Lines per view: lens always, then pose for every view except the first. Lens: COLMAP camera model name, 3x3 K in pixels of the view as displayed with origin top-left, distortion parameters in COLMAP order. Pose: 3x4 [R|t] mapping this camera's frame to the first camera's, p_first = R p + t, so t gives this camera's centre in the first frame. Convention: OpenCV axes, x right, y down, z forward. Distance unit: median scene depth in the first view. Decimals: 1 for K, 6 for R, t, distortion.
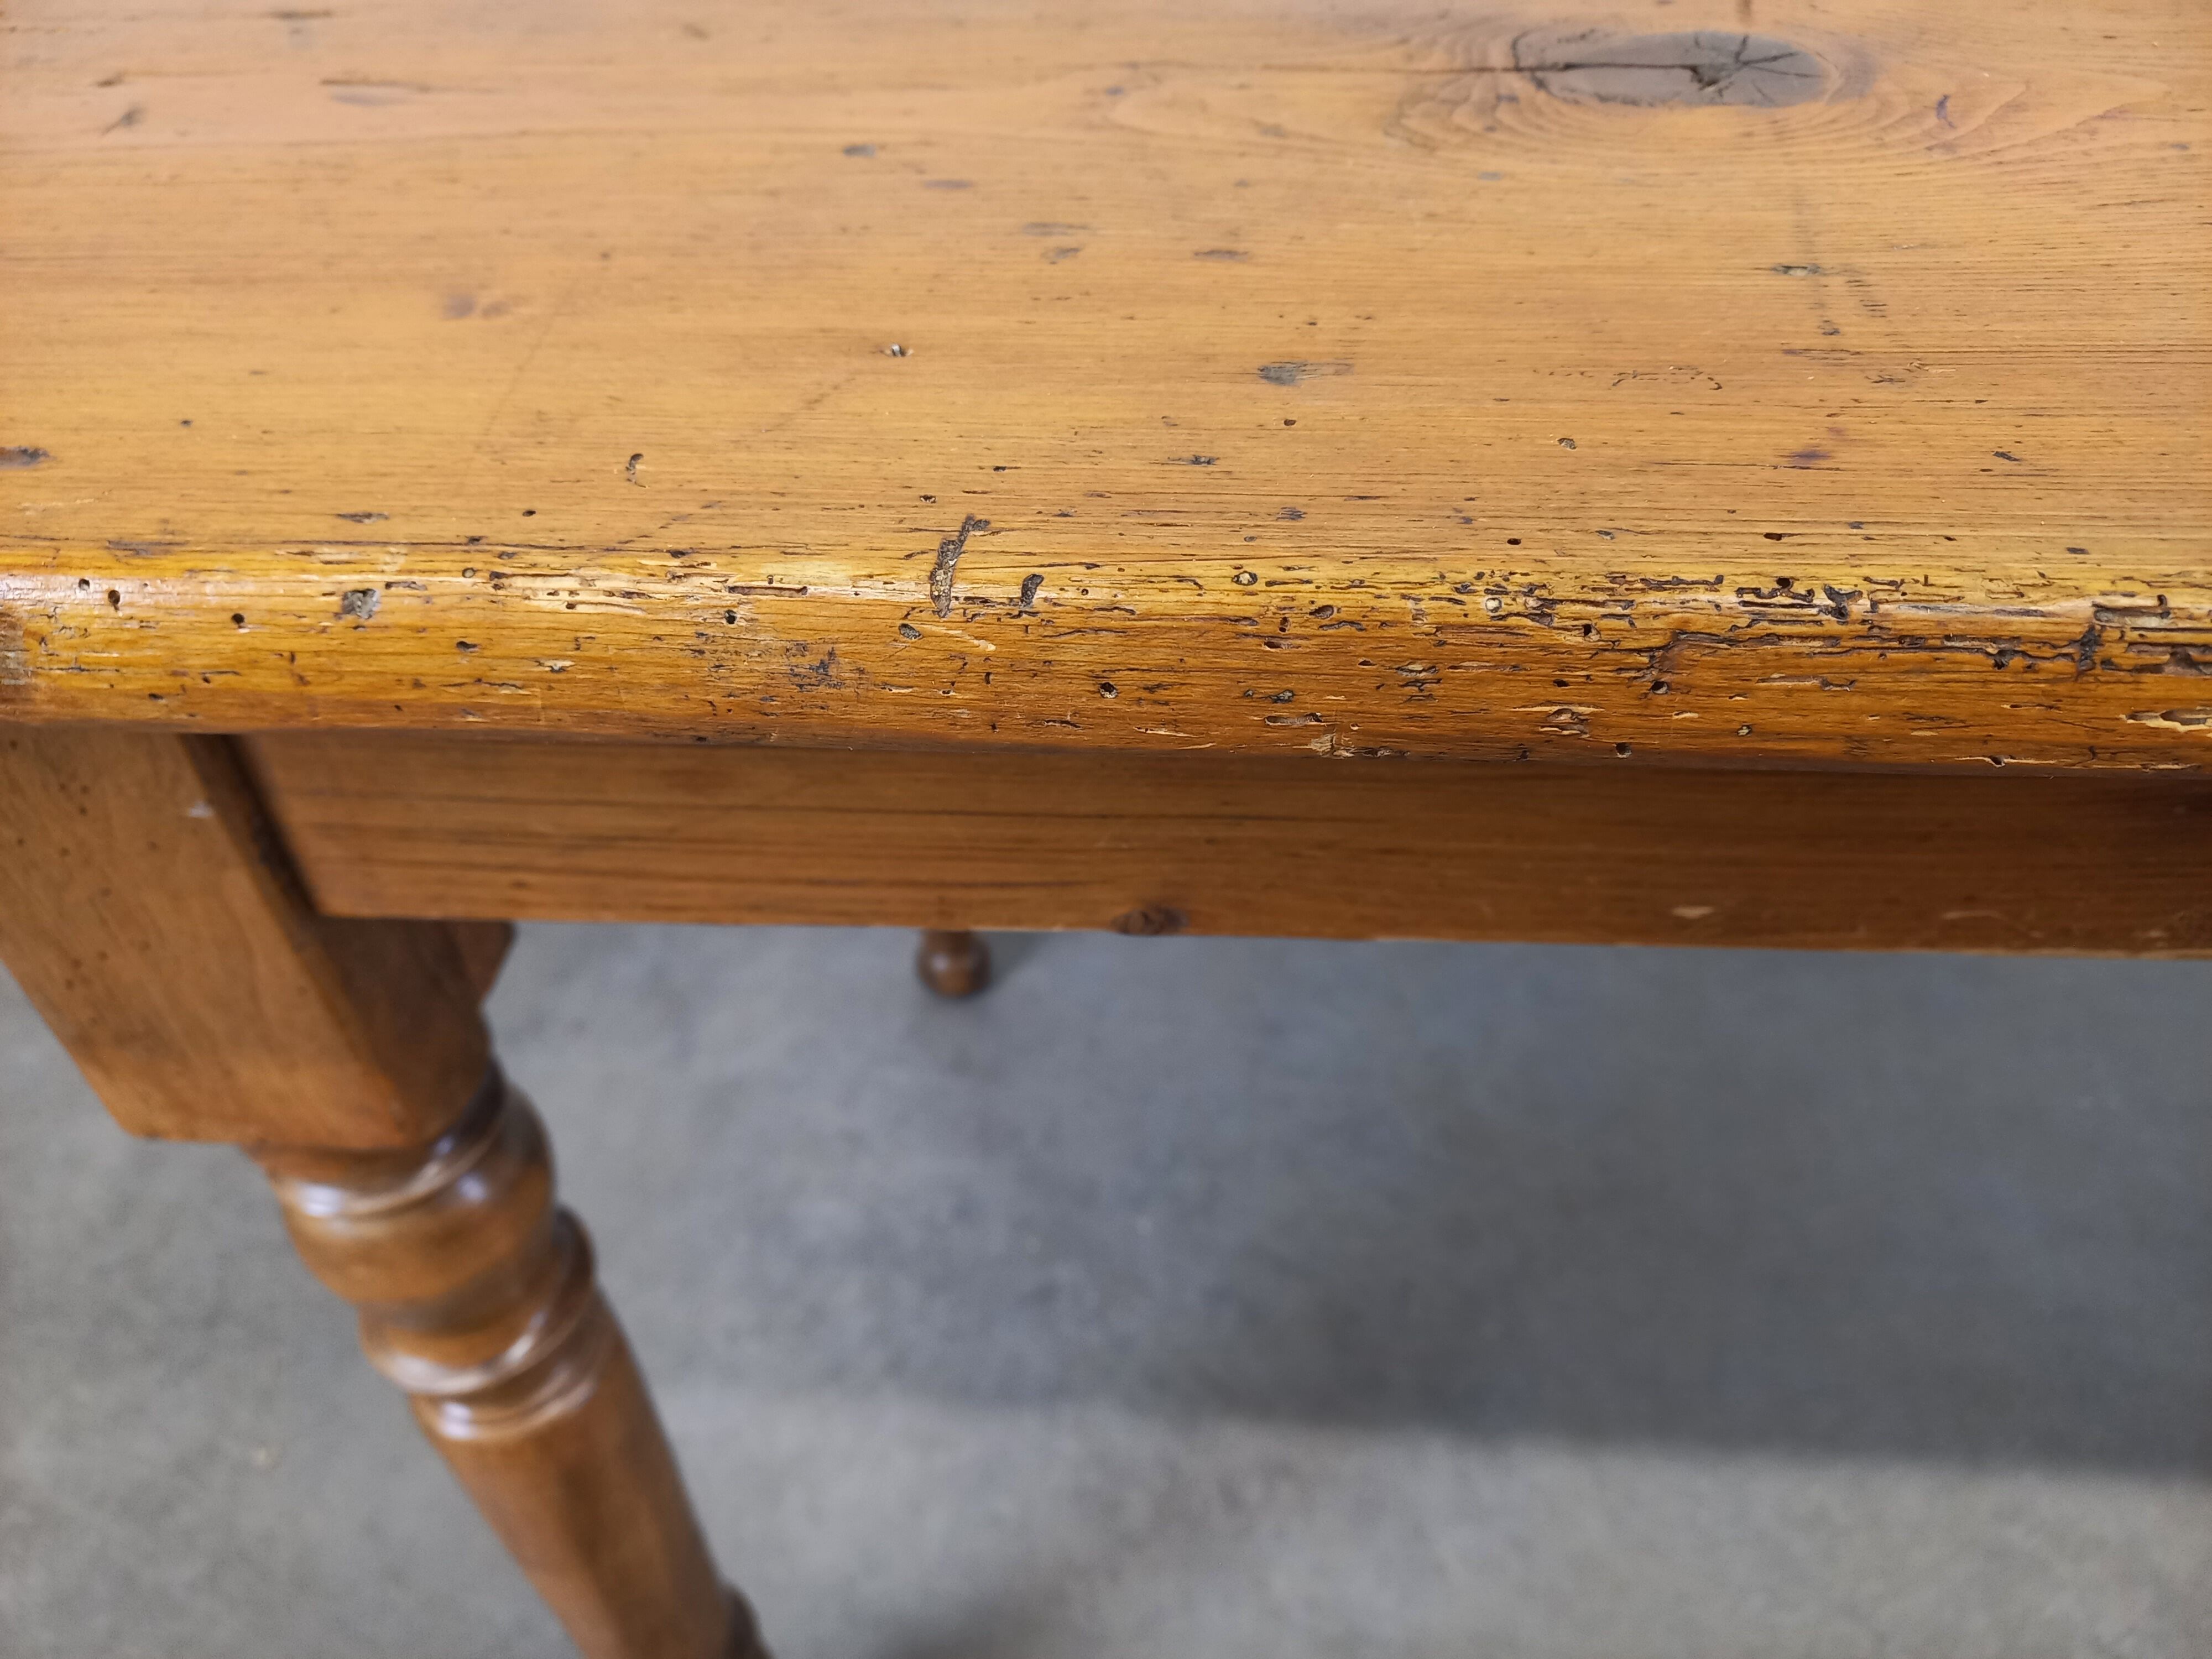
lens RADIAL K [[1645.6, 0, 1096.3], [0, 1645.6, 803.0], [0, 0, 1]] dist [-0.001785, -0.000647]
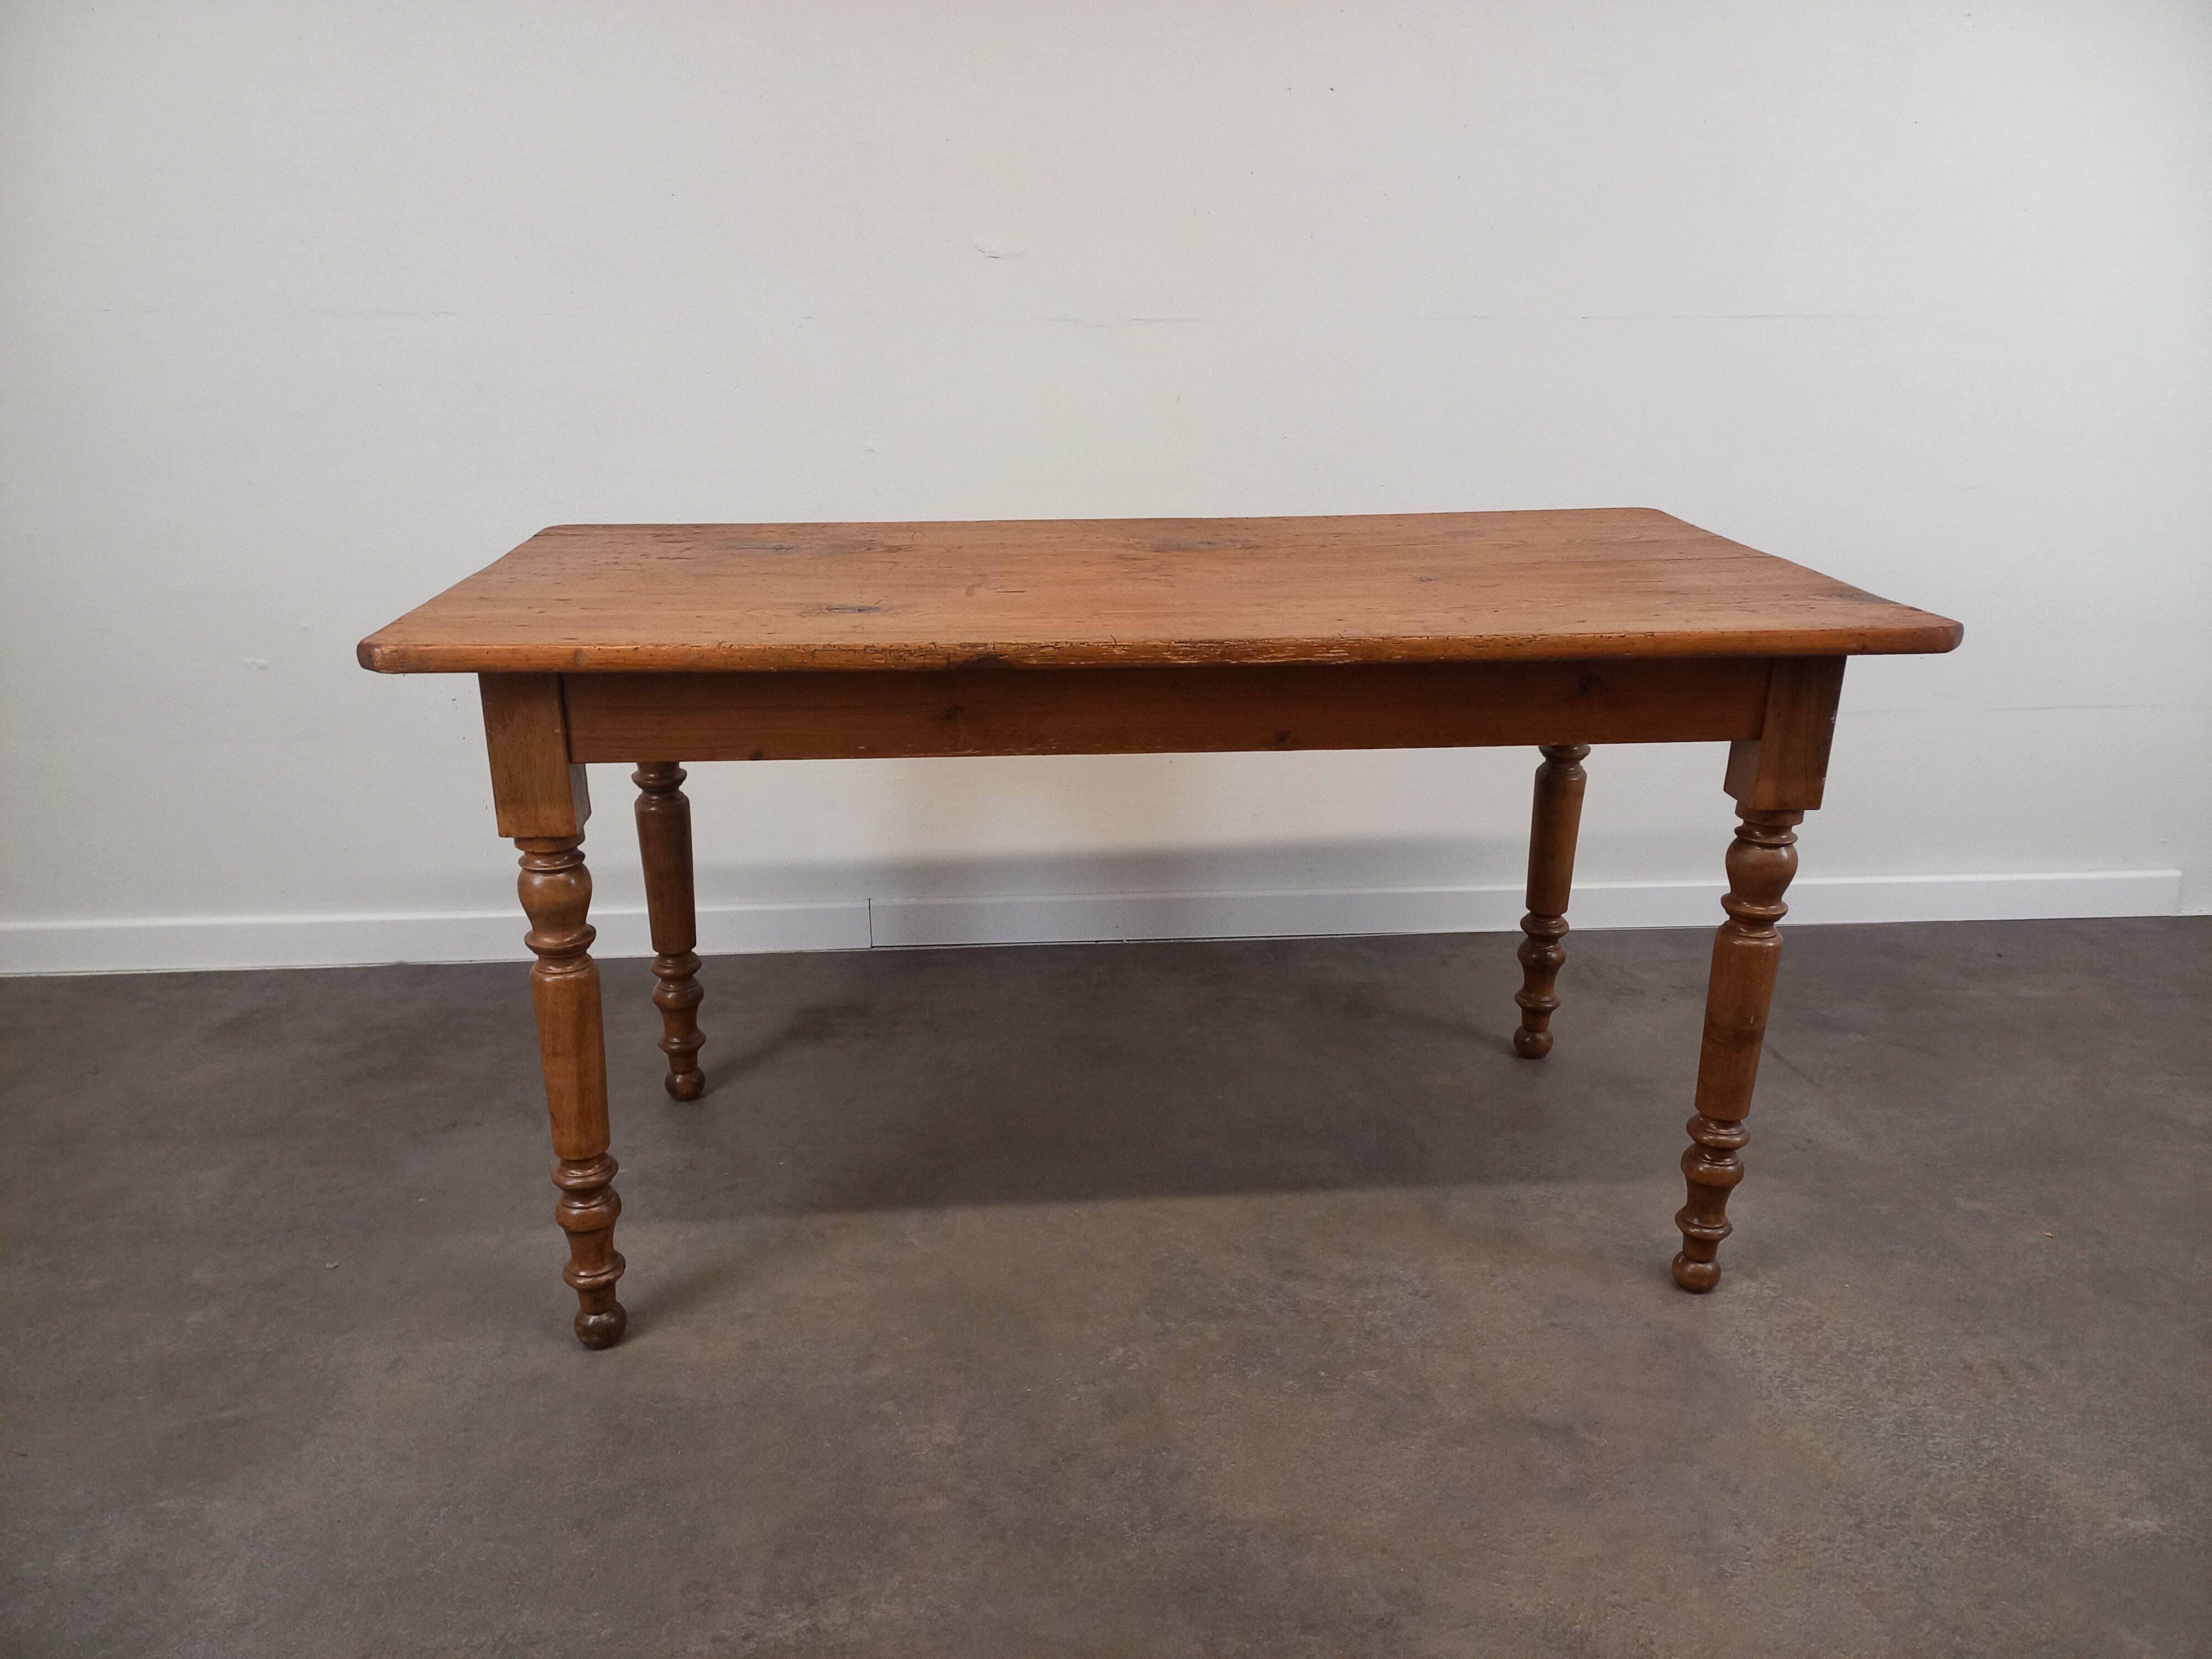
lens RADIAL K [[1637.9, 0, 1077.4], [0, 1637.9, 826.8], [0, 0, 1]] dist [0.053193, -0.024819]
pose [[0.984511, -0.007563, 0.175161, 0.041854], [0.077208, 0.915680, -0.394422, 0.796758], [-0.157408, 0.401837, 0.902081, -1.219655]]
